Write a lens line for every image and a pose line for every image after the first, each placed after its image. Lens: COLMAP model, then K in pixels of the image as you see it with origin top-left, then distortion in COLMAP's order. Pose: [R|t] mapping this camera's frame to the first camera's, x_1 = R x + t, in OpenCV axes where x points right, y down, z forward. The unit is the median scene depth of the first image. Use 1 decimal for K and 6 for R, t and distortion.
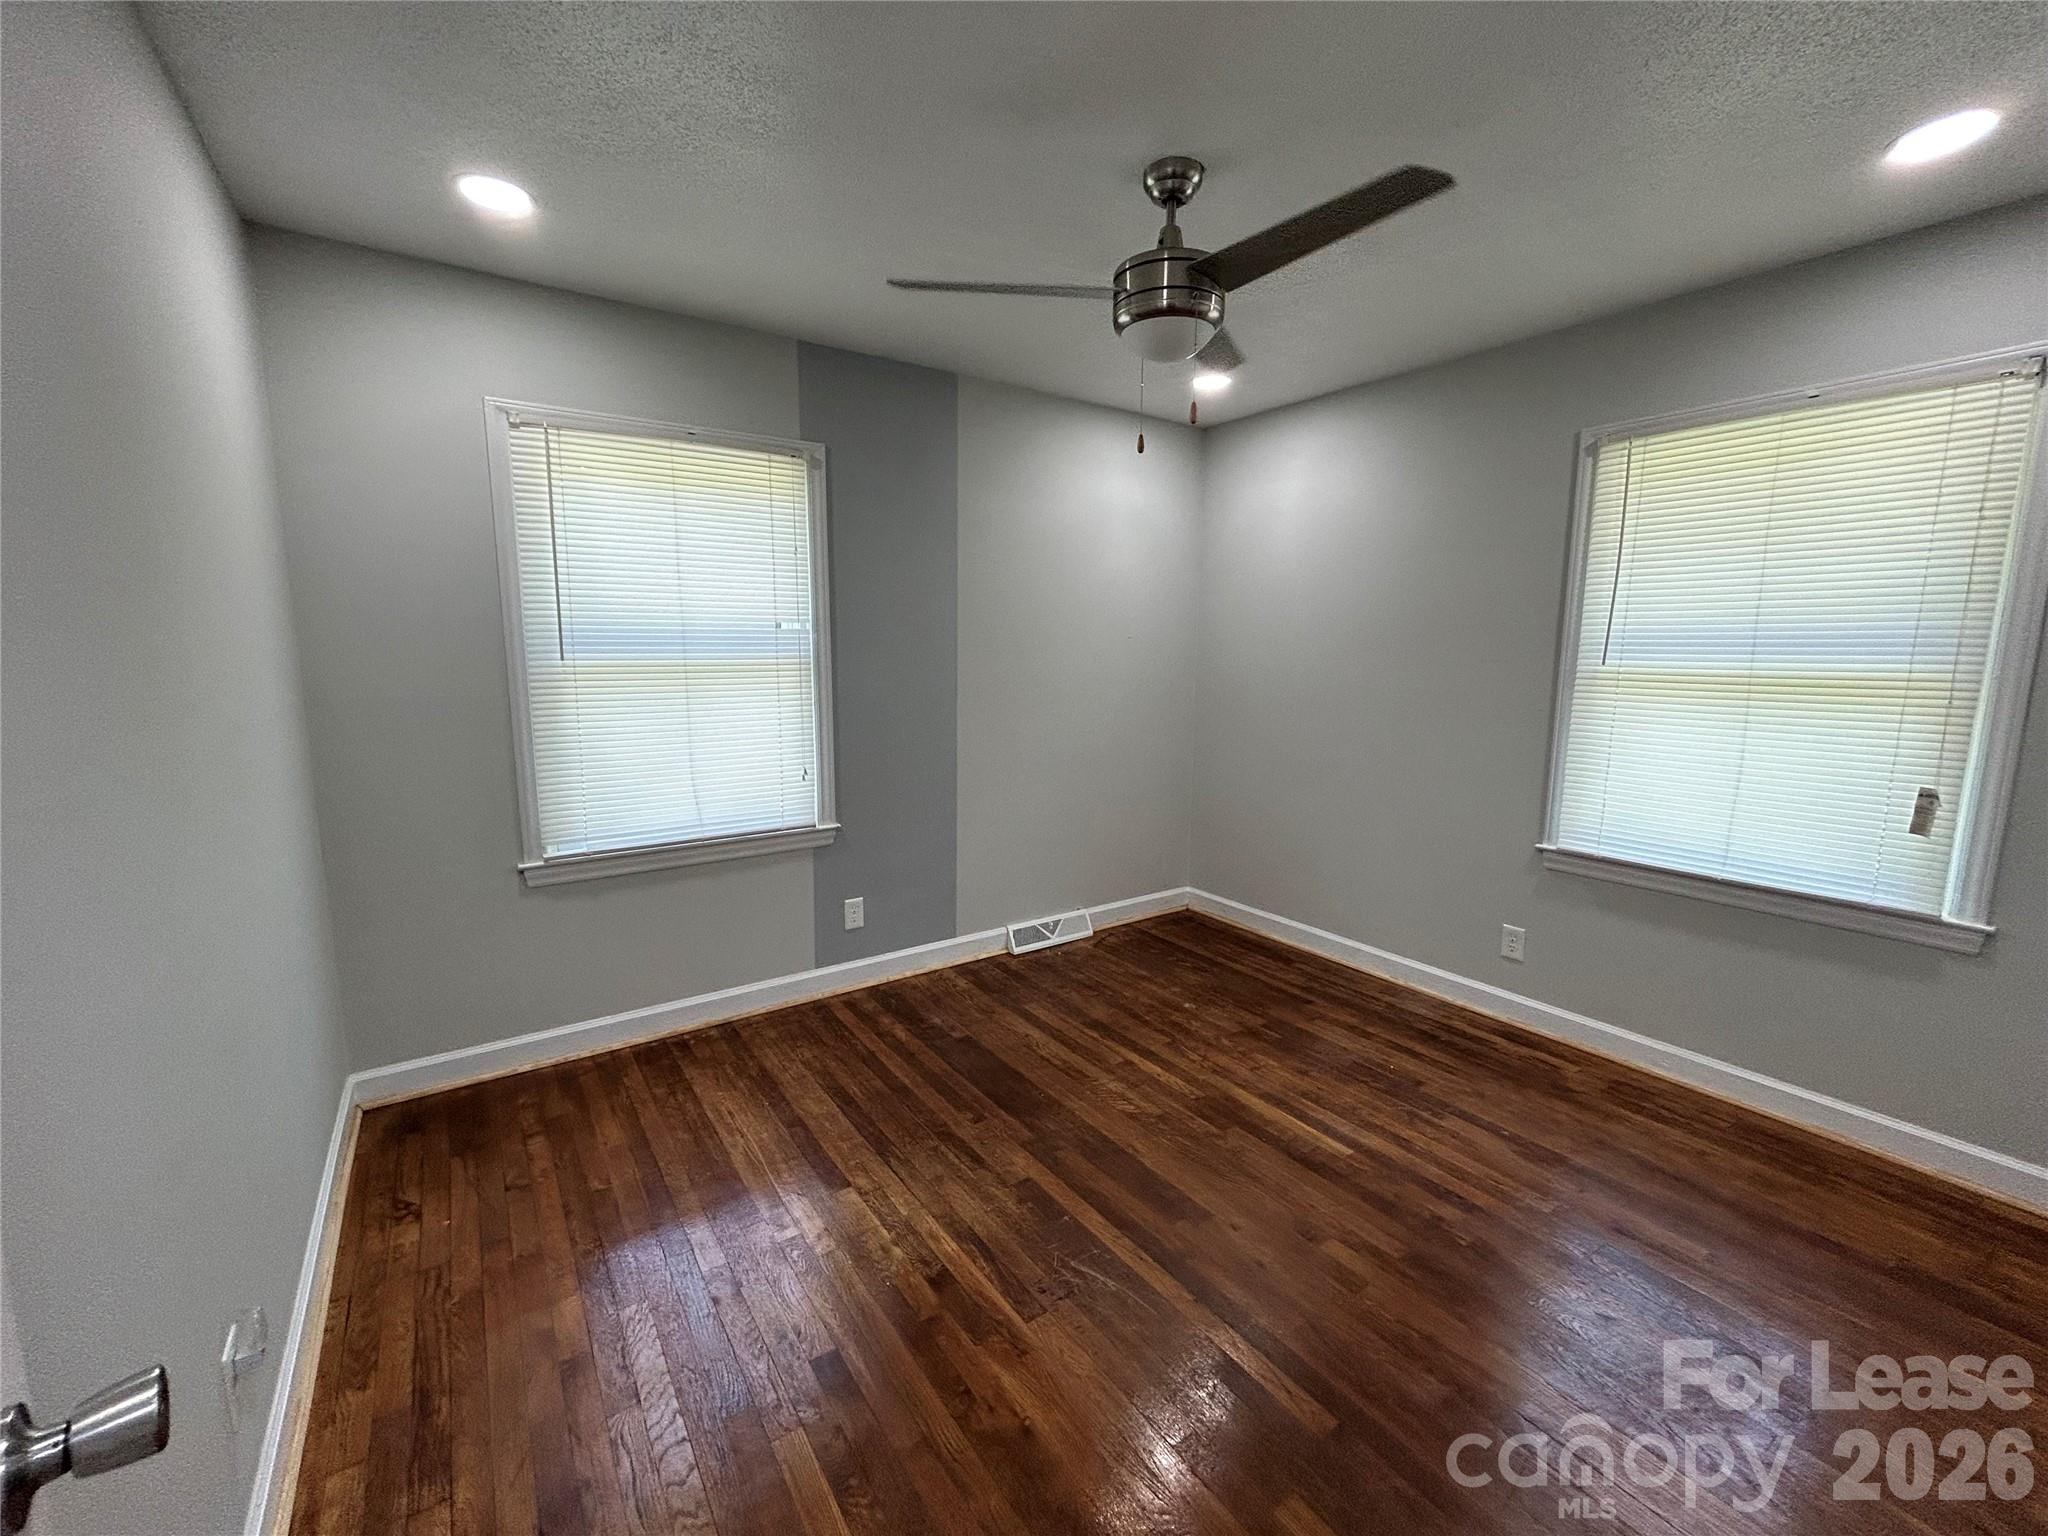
lens RADIAL K [[829.2, 0, 1025.0], [0, 829.2, 768.4], [0, 0, 1]] dist [0.001282, 0.000748]
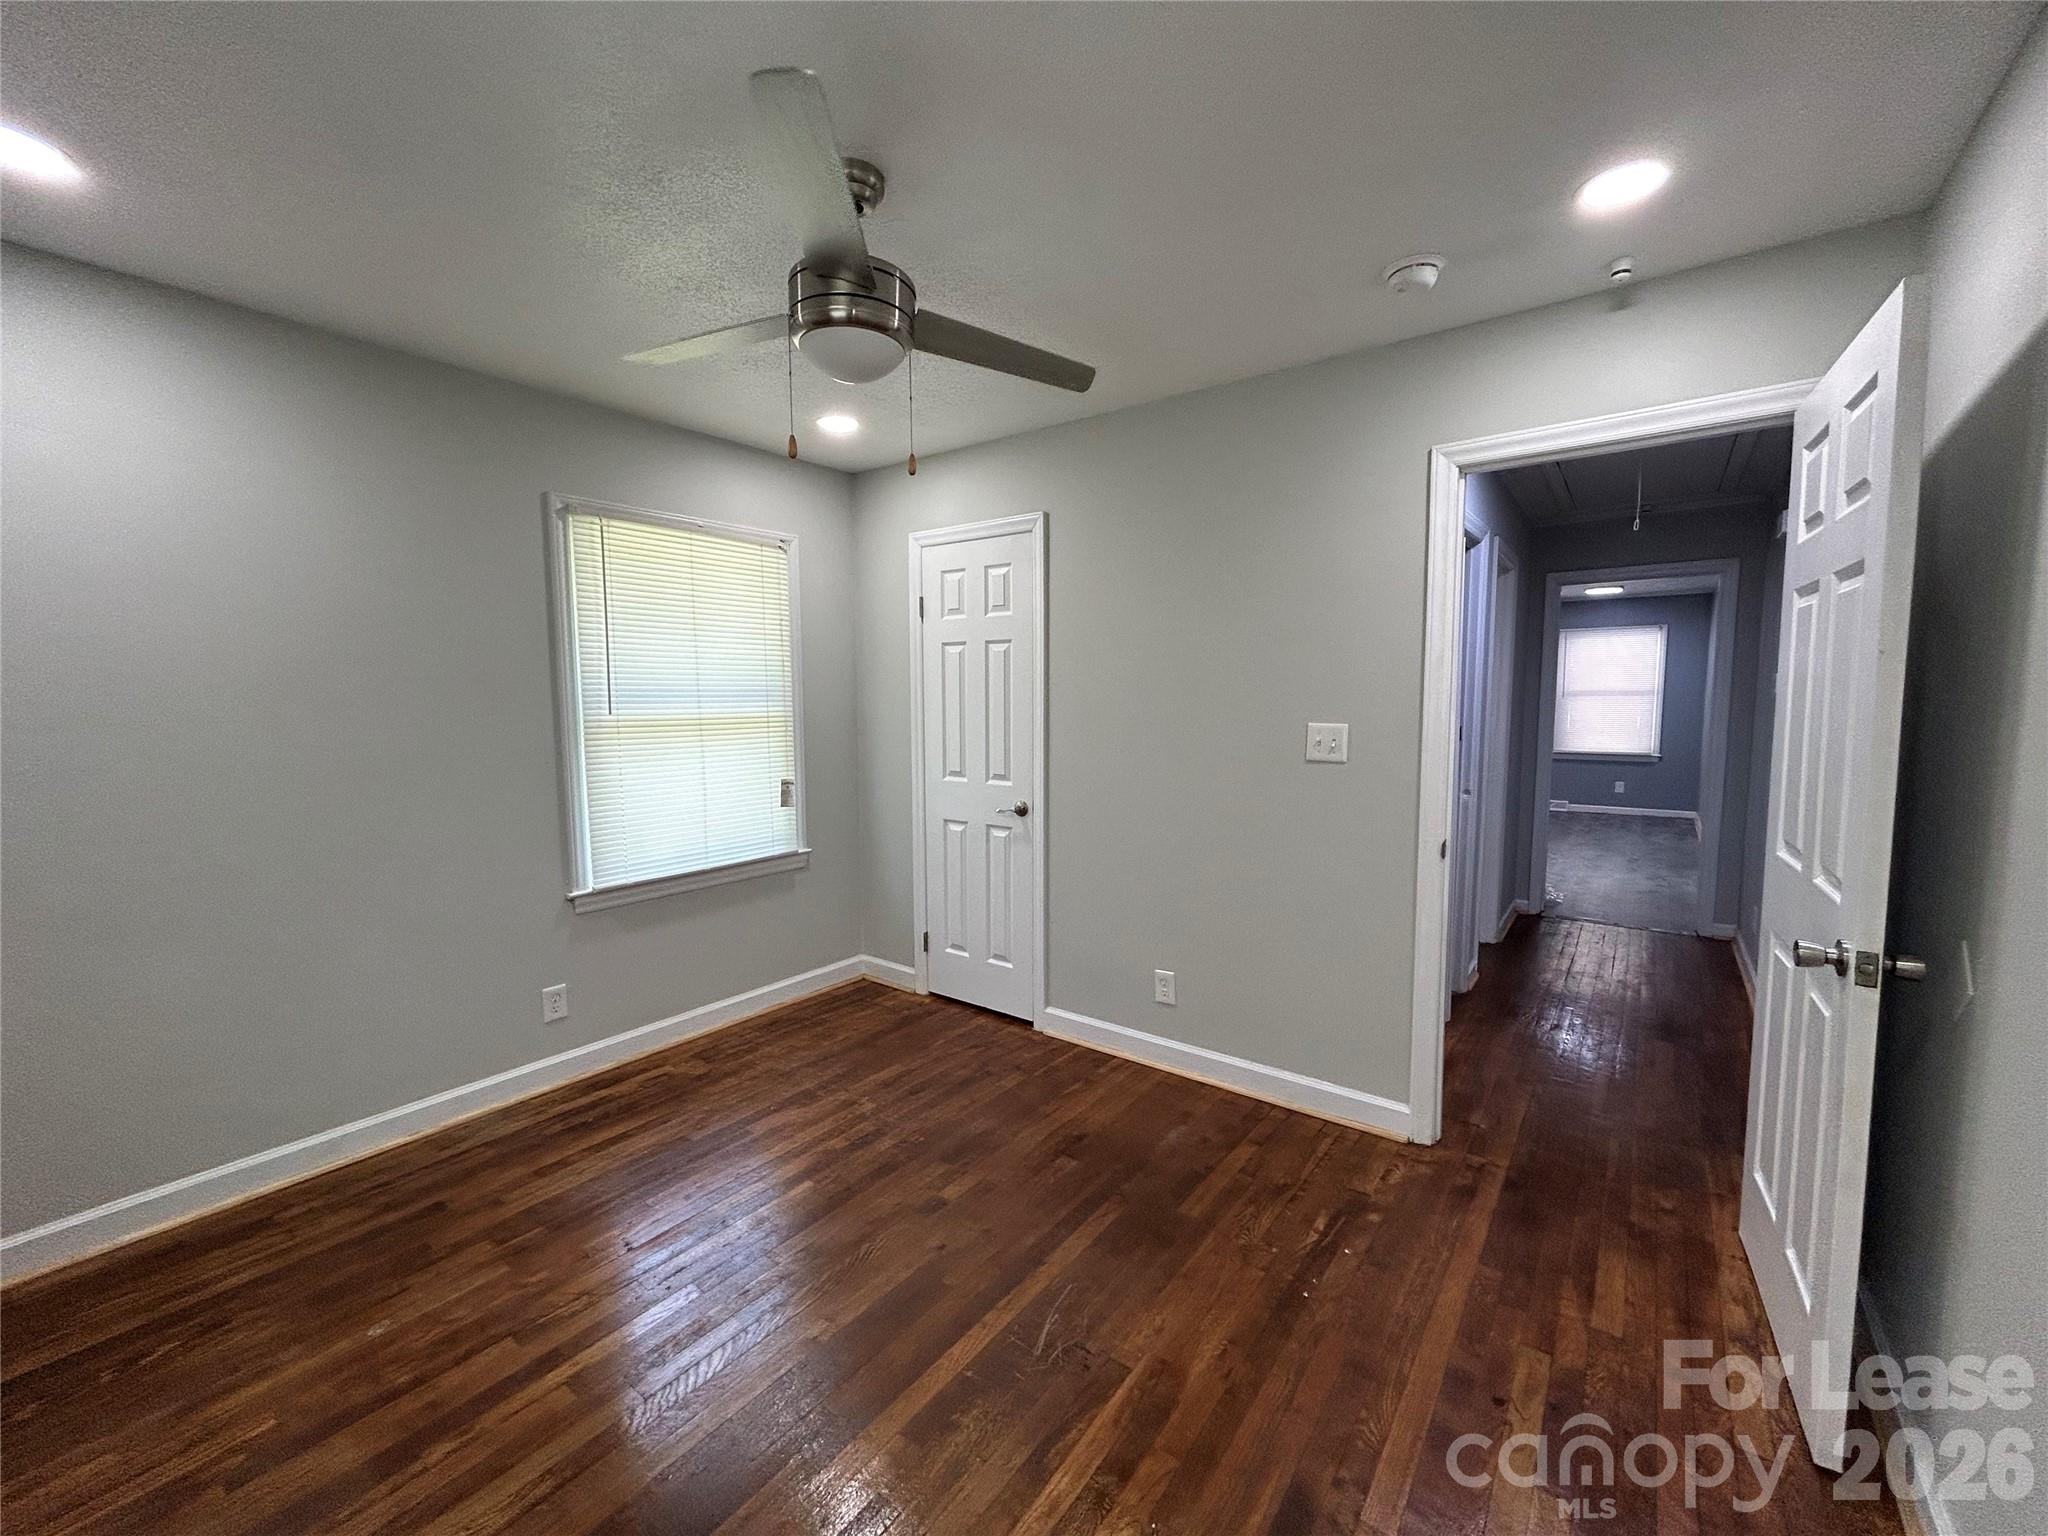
lens RADIAL K [[829.2, 0, 1025.0], [0, 829.2, 768.4], [0, 0, 1]] dist [0.001282, 0.000748]
pose [[-0.313036, -0.086006, 0.945839, -0.537207], [0.142916, 0.980286, 0.136438, -0.126437], [-0.938927, 0.177886, -0.294573, 0.820196]]
